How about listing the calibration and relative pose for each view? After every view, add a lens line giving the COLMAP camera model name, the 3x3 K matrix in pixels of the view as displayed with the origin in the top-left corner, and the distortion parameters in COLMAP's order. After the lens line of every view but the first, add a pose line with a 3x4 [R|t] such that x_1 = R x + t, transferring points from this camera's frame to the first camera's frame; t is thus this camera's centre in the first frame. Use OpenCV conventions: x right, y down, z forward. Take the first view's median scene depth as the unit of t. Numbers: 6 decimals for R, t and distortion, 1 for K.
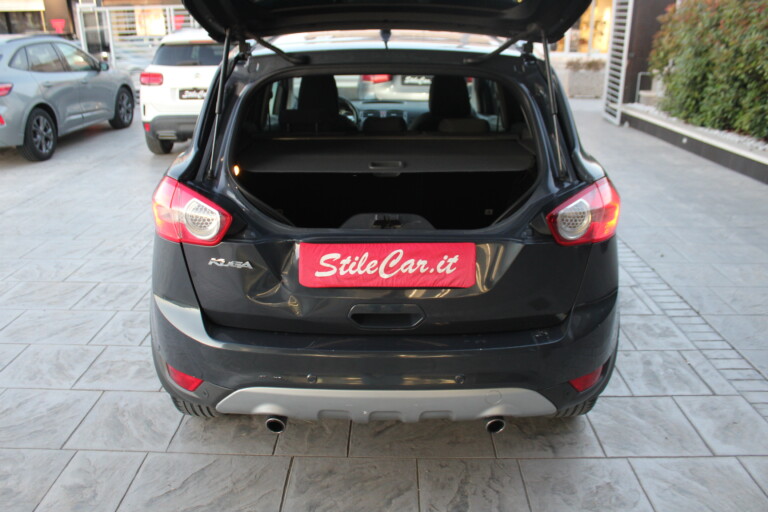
lens RADIAL K [[635.8, 0, 381.9], [0, 635.8, 262.2], [0, 0, 1]] dist [-0.142462, 0.112075]
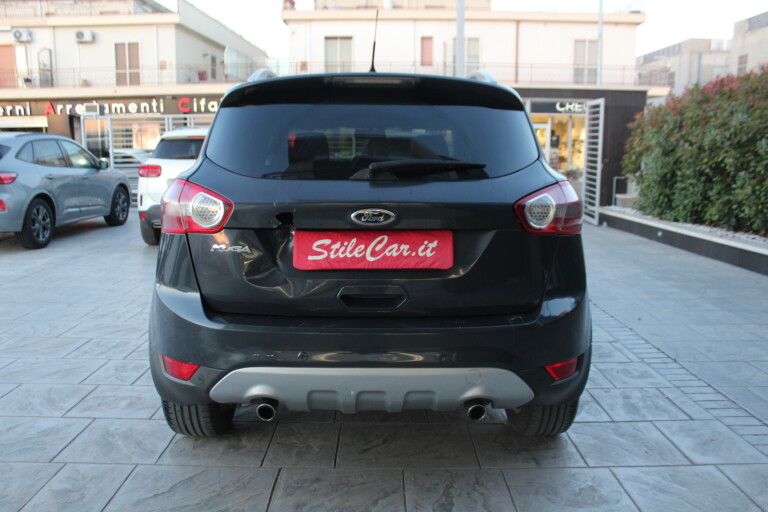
lens RADIAL K [[635.8, 0, 381.5], [0, 635.8, 257.2], [0, 0, 1]] dist [-0.142462, 0.112075]
pose [[0.999810, 0.002045, 0.019404, 0.000963], [0.001673, 0.981838, -0.189713, 0.158817], [-0.019440, 0.189710, 0.981648, -0.058094]]
